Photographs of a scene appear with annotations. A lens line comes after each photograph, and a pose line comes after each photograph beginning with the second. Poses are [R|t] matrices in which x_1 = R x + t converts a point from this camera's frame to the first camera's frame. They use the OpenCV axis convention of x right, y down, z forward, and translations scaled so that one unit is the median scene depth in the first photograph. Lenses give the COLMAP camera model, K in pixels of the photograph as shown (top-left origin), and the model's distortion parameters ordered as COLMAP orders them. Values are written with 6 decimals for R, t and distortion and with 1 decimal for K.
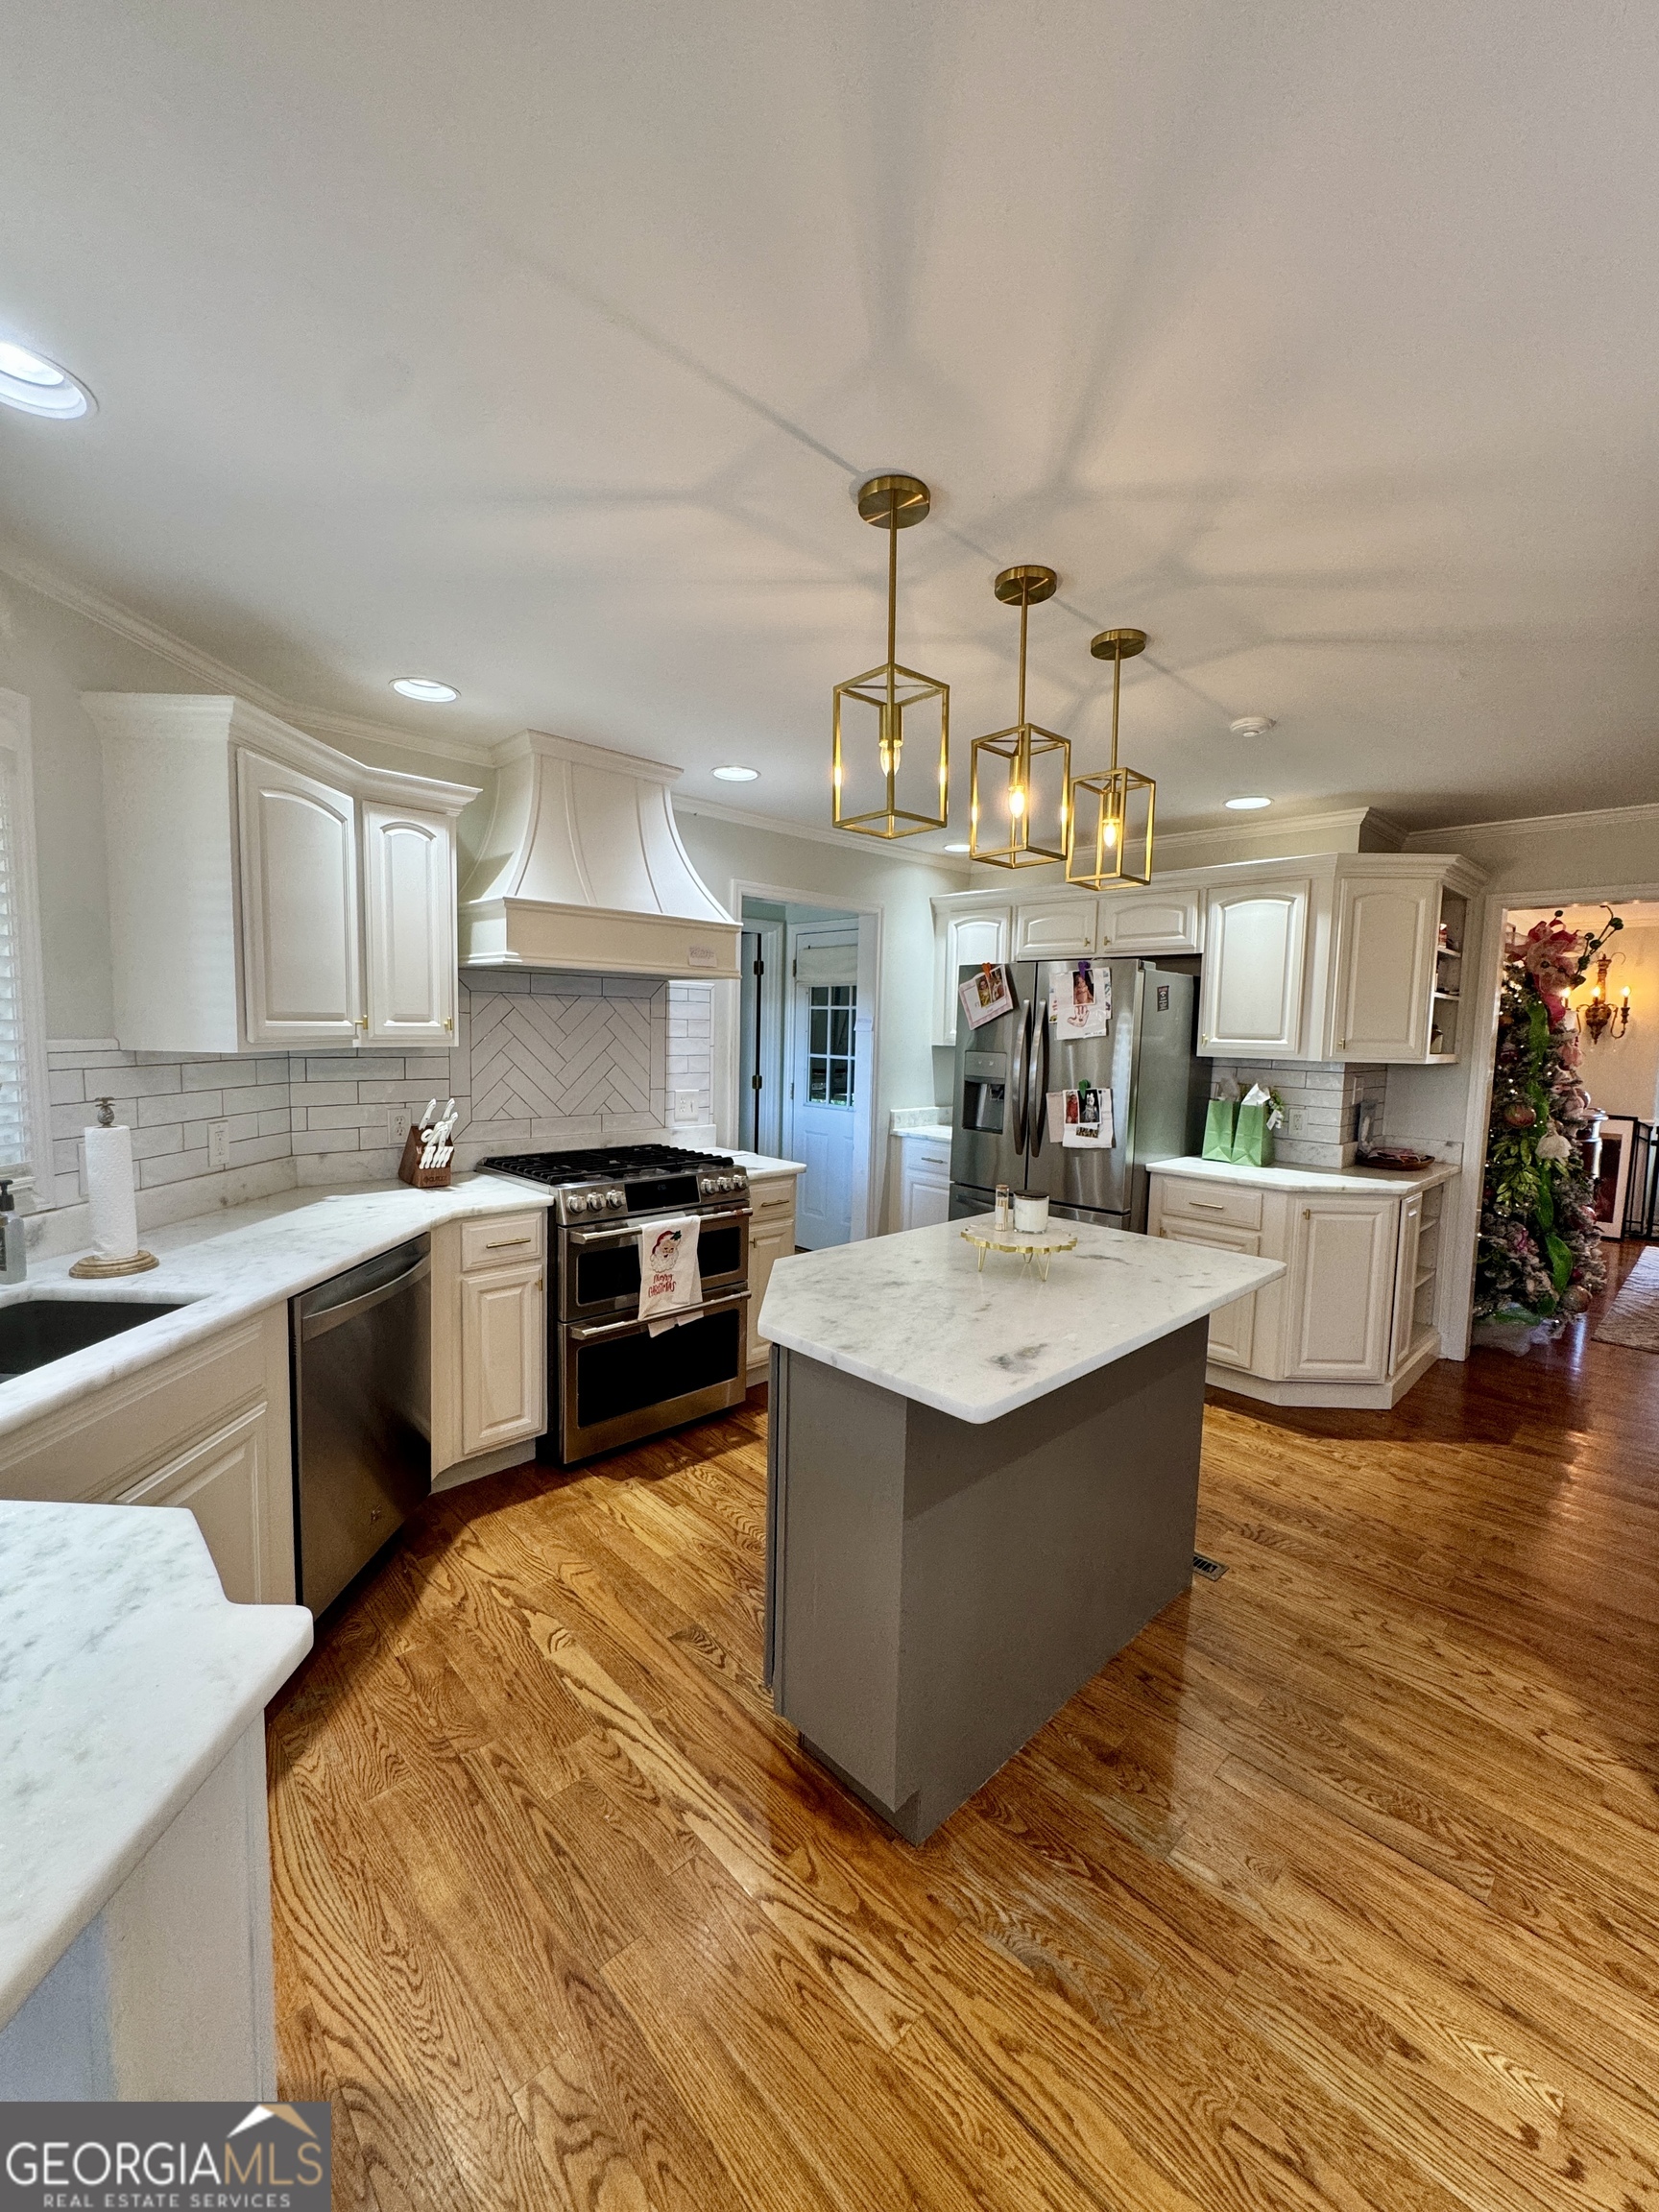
lens RADIAL K [[883.2, 0, 840.1], [0, 883.2, 1115.0], [0, 0, 1]] dist [-0.004625, 0.000586]
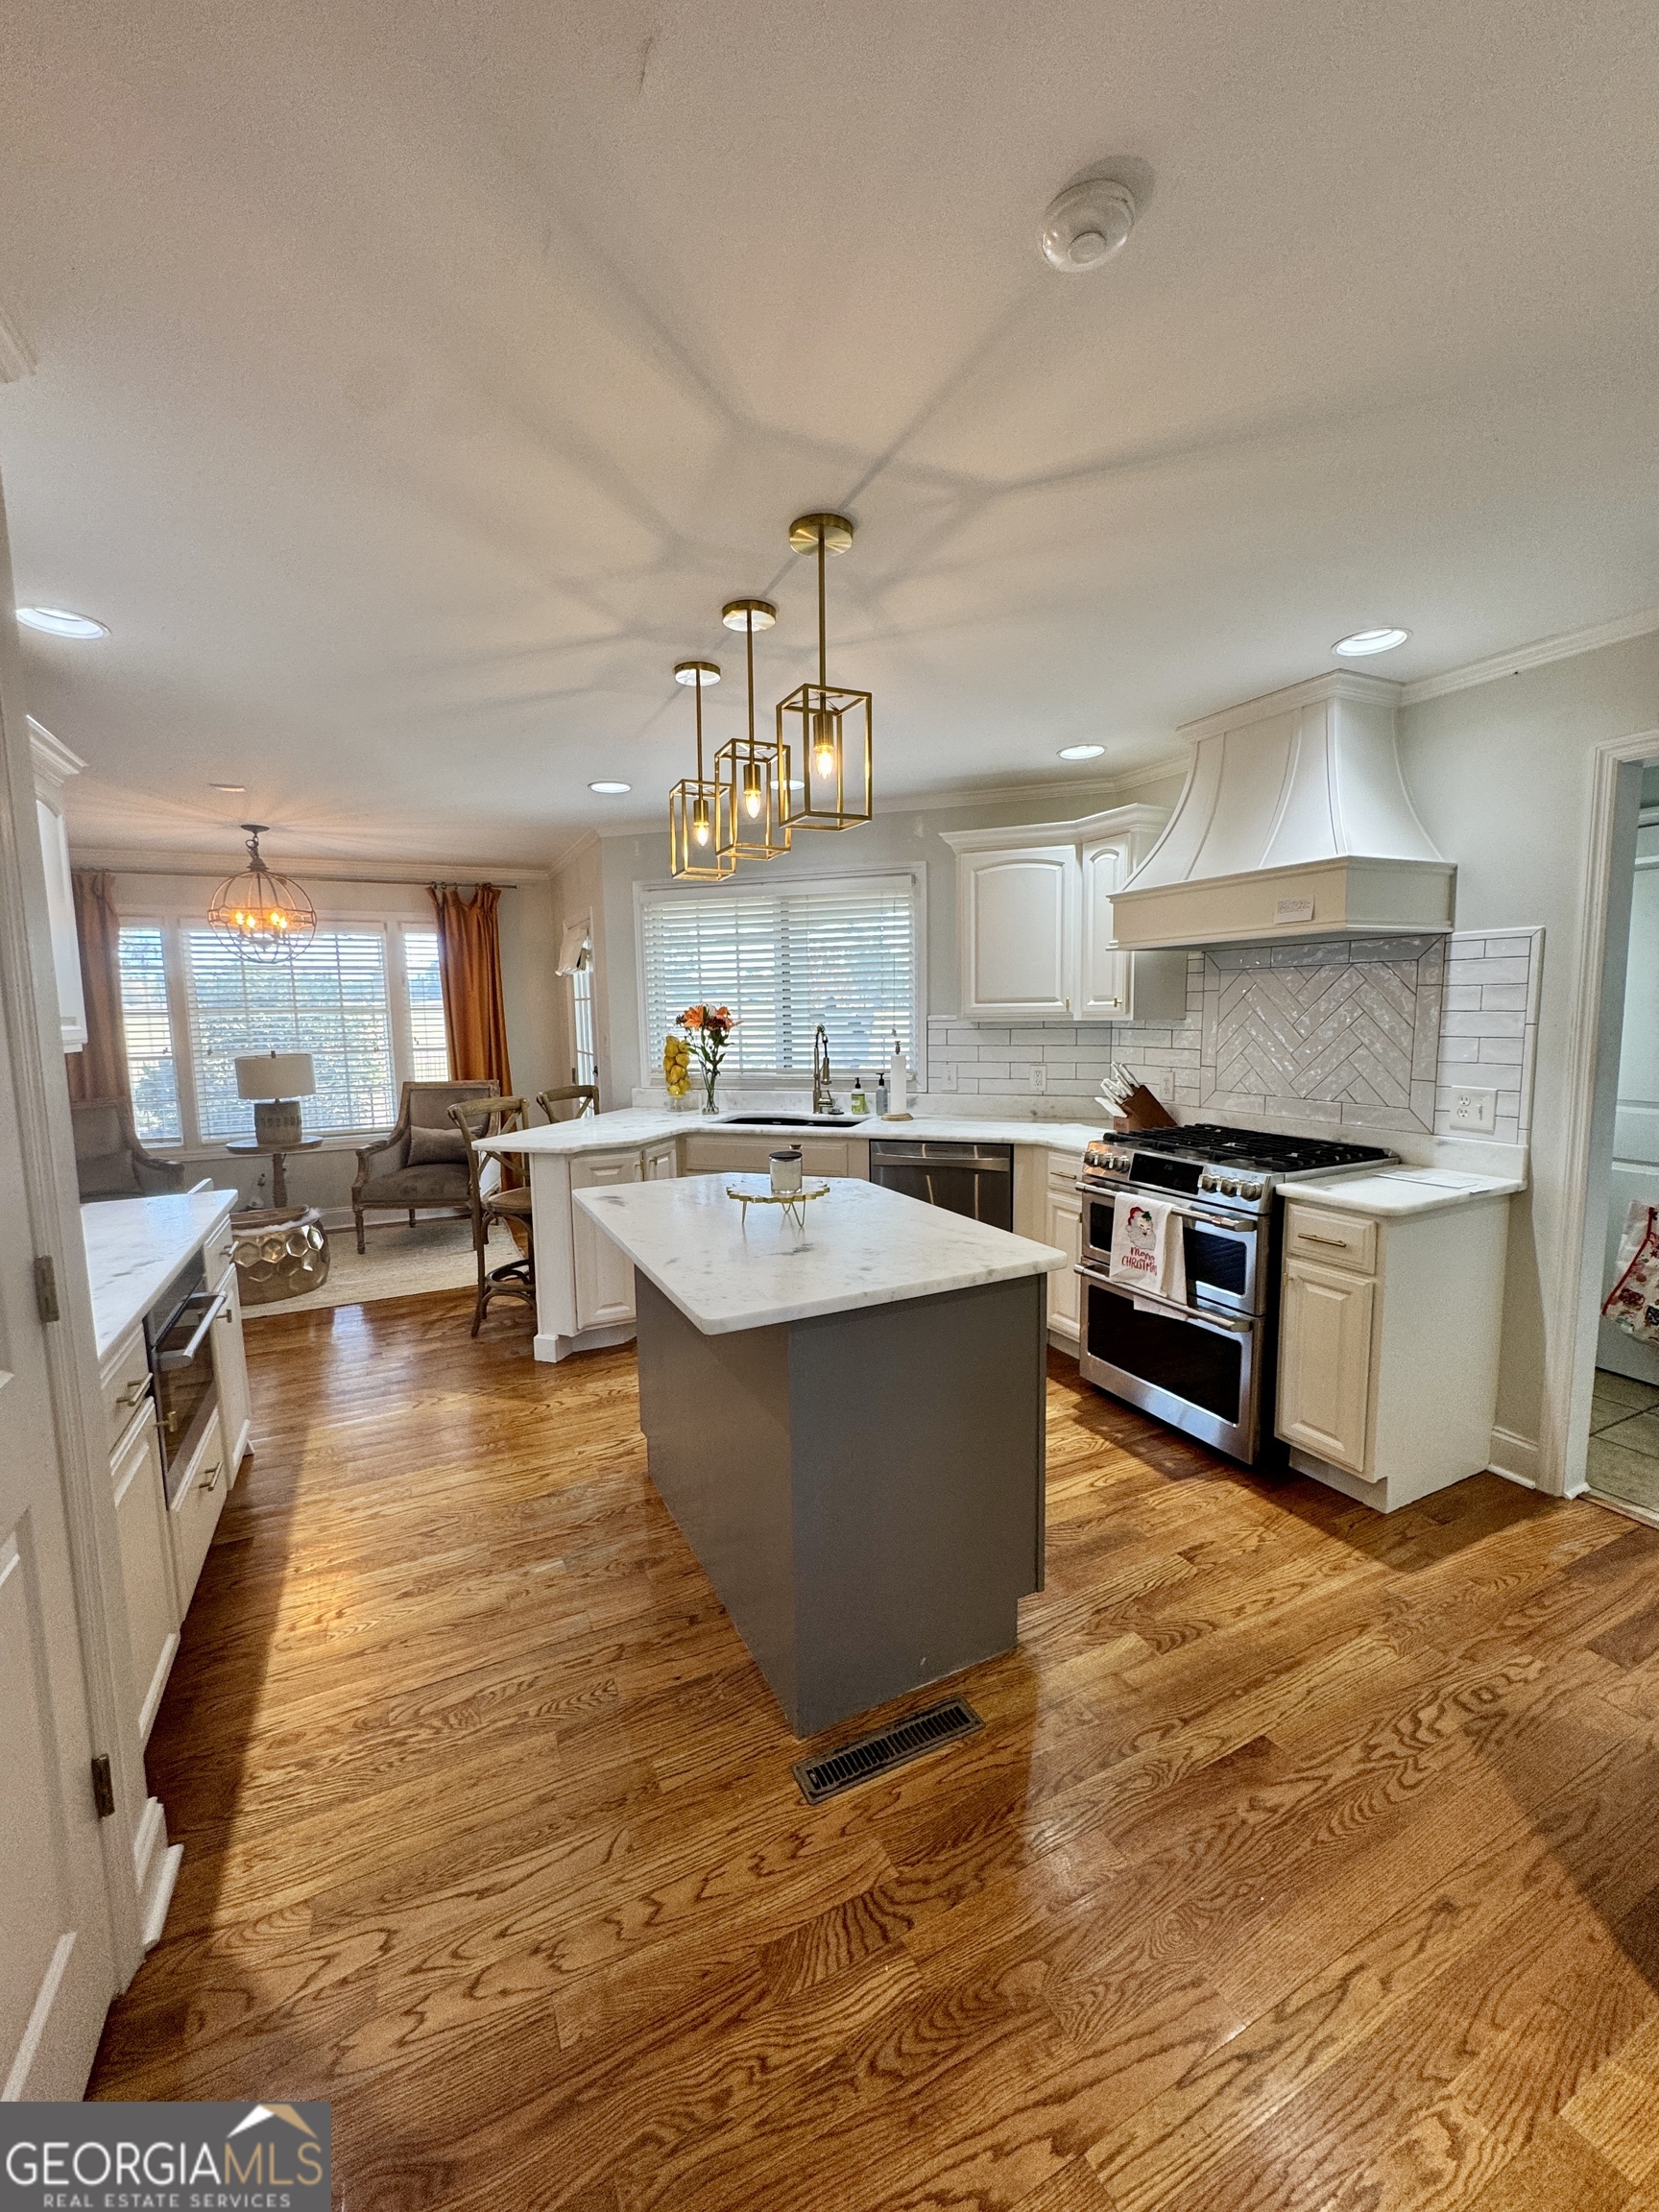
lens RADIAL K [[883.2, 0, 826.7], [0, 883.2, 1121.0], [0, 0, 1]] dist [-0.004625, 0.000586]
pose [[-0.313115, 0.105782, -0.943806, 0.984562], [-0.084682, 0.986709, 0.138685, -0.084337], [0.945932, 0.123348, -0.299995, 1.121094]]
